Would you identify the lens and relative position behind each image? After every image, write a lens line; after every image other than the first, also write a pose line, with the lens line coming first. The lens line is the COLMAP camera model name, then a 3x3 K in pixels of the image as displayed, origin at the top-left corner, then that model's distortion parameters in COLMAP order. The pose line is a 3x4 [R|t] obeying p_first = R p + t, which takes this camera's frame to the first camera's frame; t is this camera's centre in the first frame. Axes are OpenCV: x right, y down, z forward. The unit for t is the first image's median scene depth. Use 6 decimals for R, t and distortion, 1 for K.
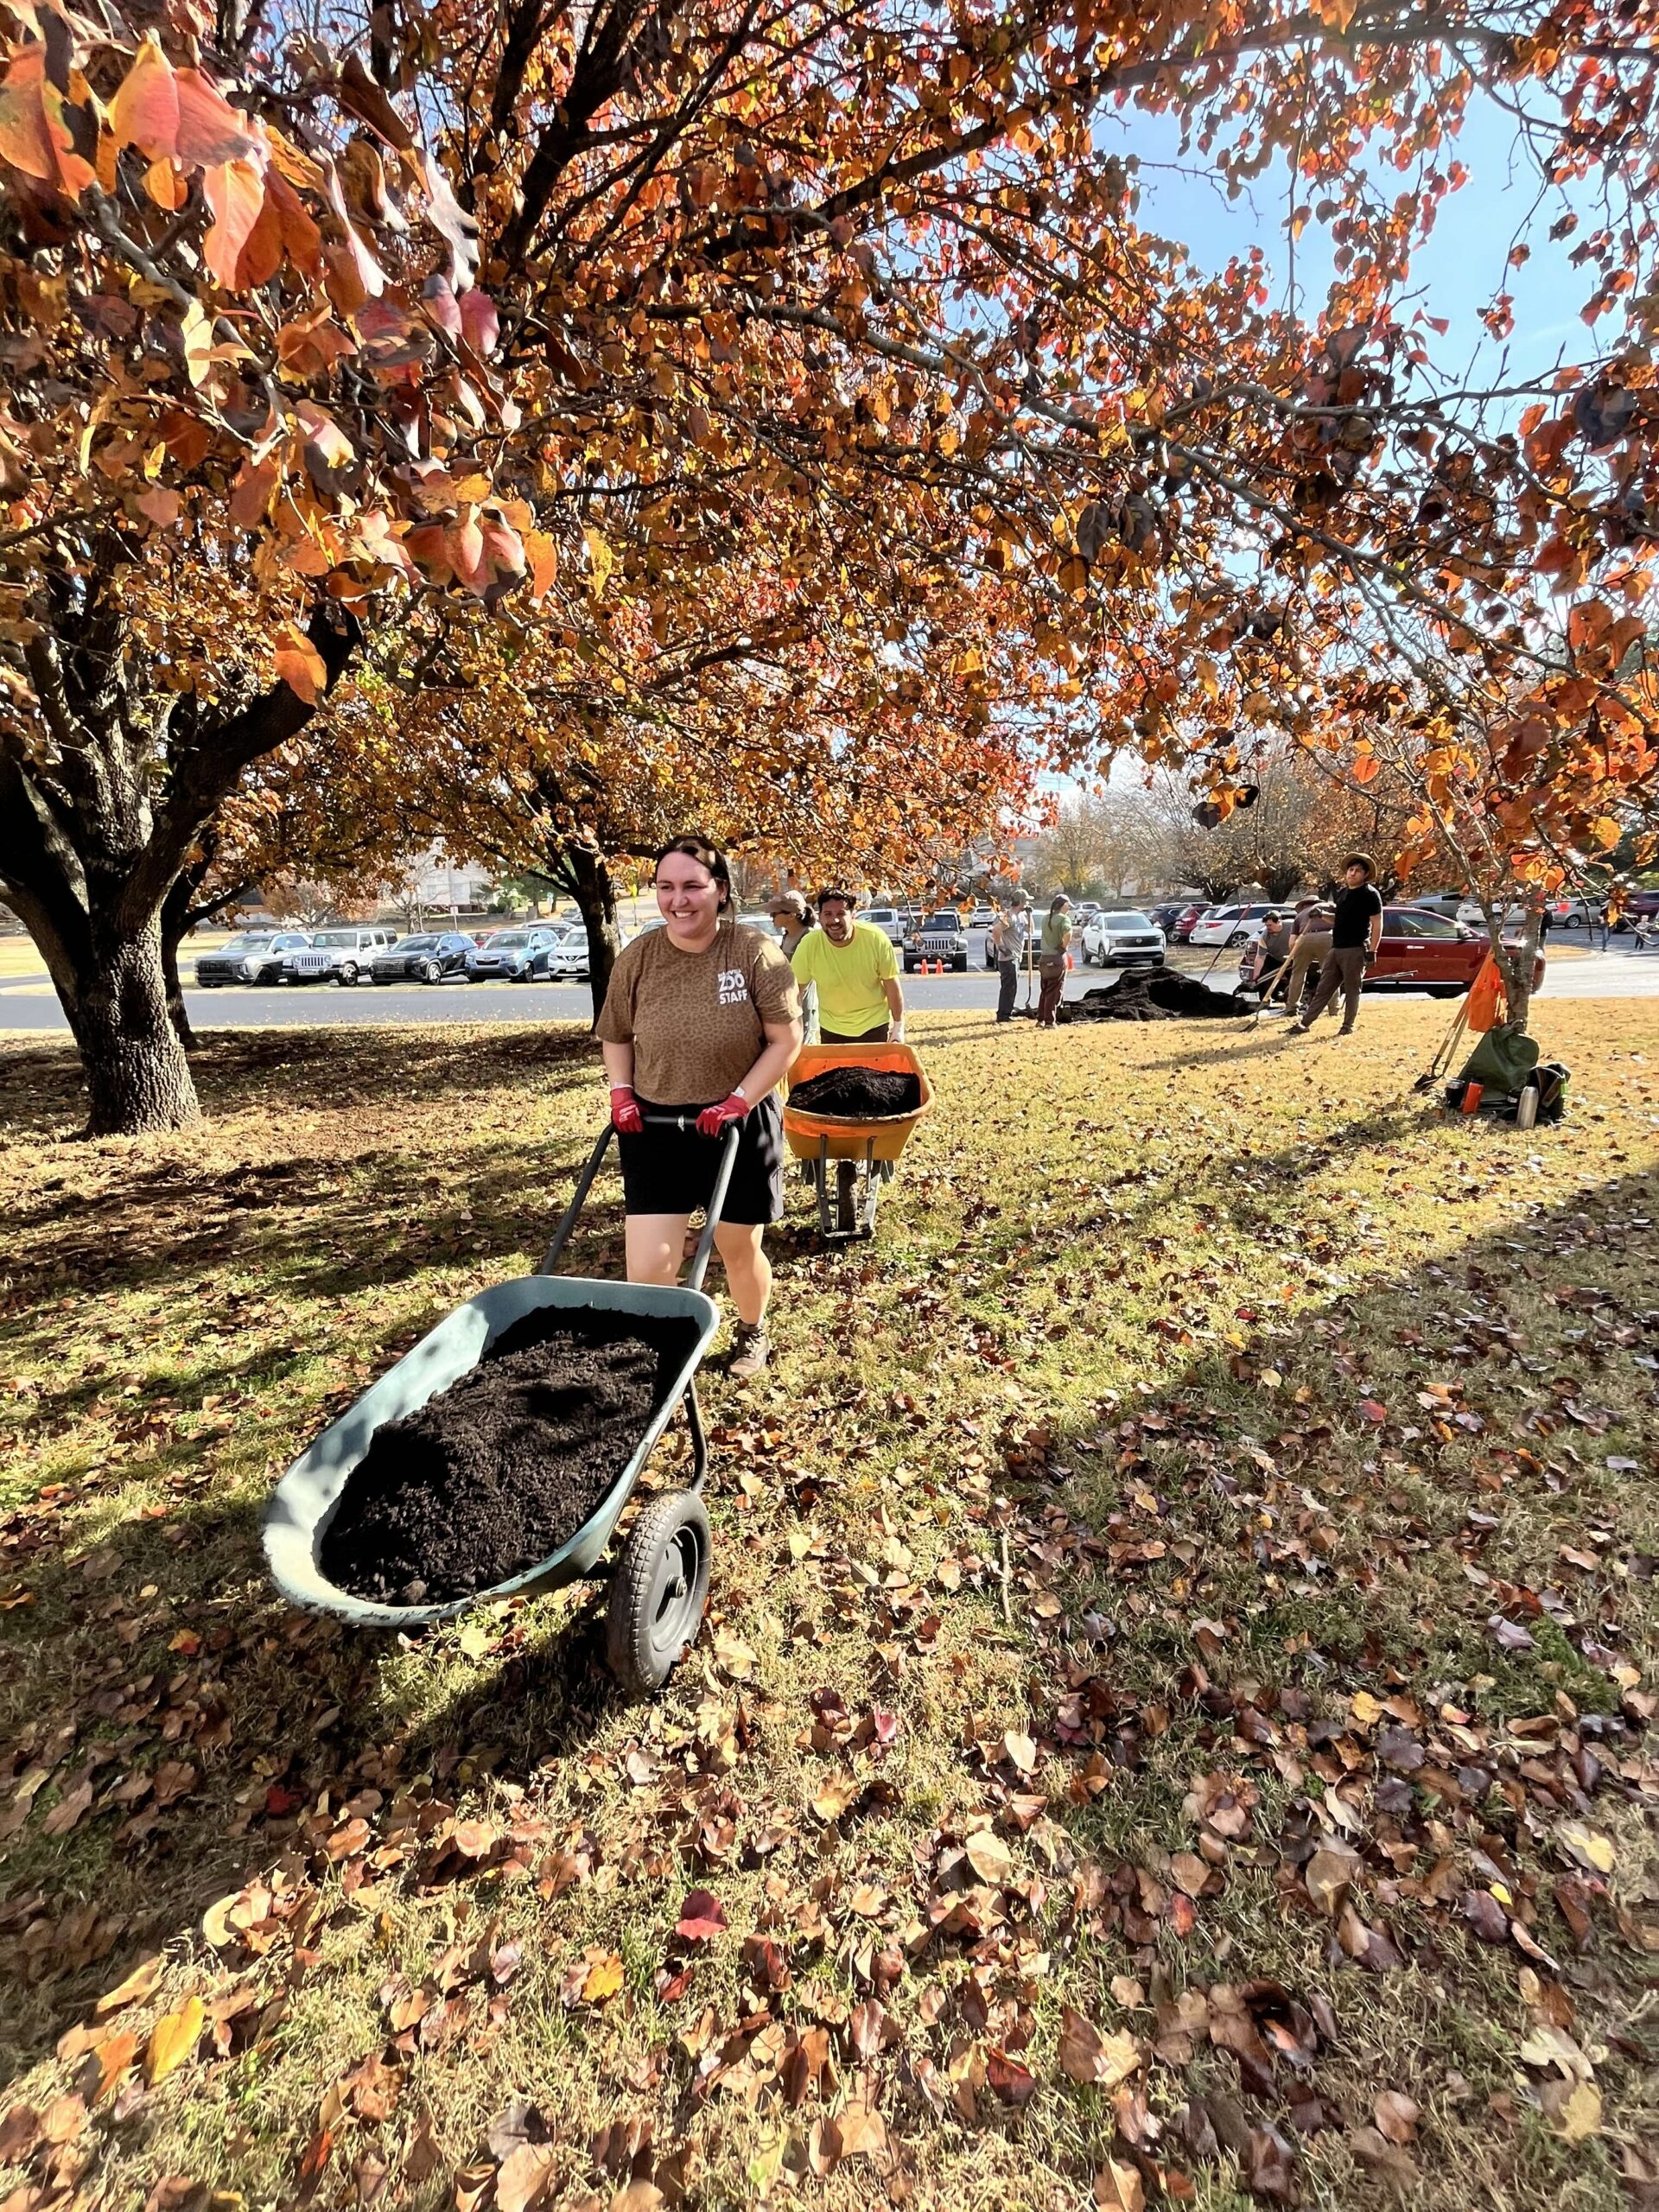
lens RADIAL K [[889.1, 0, 826.4], [0, 889.1, 1108.5], [0, 0, 1]] dist [-0.007110, 0.000061]
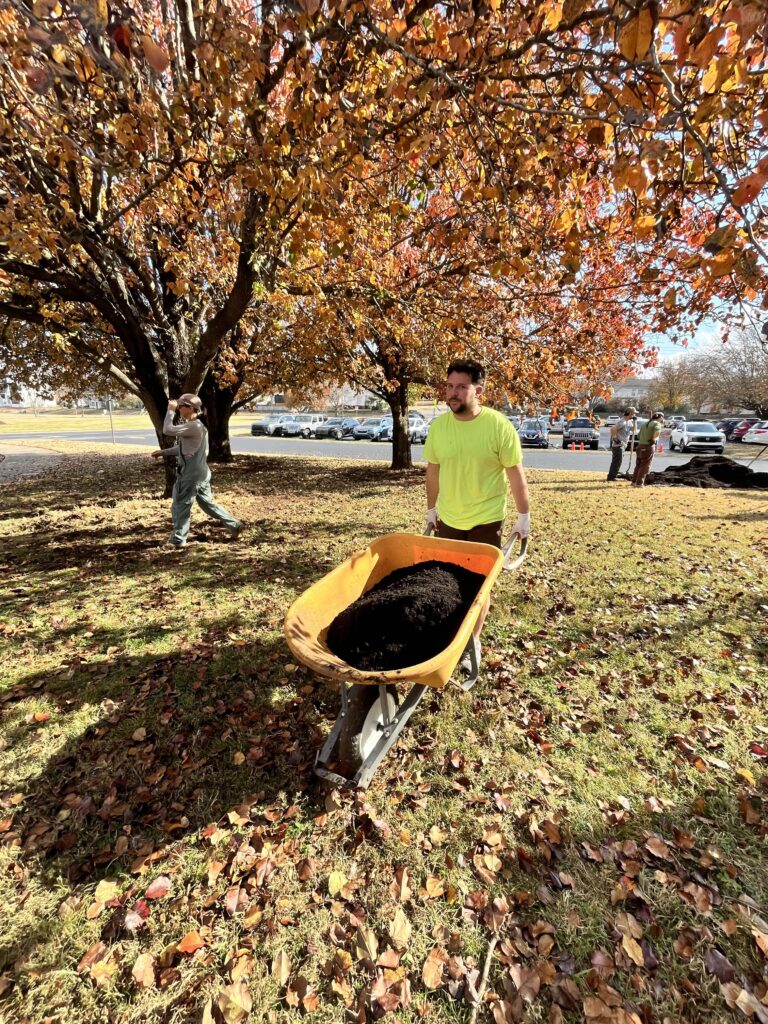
lens RADIAL K [[411.6, 0, 387.6], [0, 411.6, 510.4], [0, 0, 1]] dist [-0.007110, 0.000061]
pose [[0.946744, 0.109659, -0.302740, 0.069840], [-0.104859, 0.993968, 0.032117, -0.039374], [0.304436, 0.001339, 0.952532, 0.178840]]
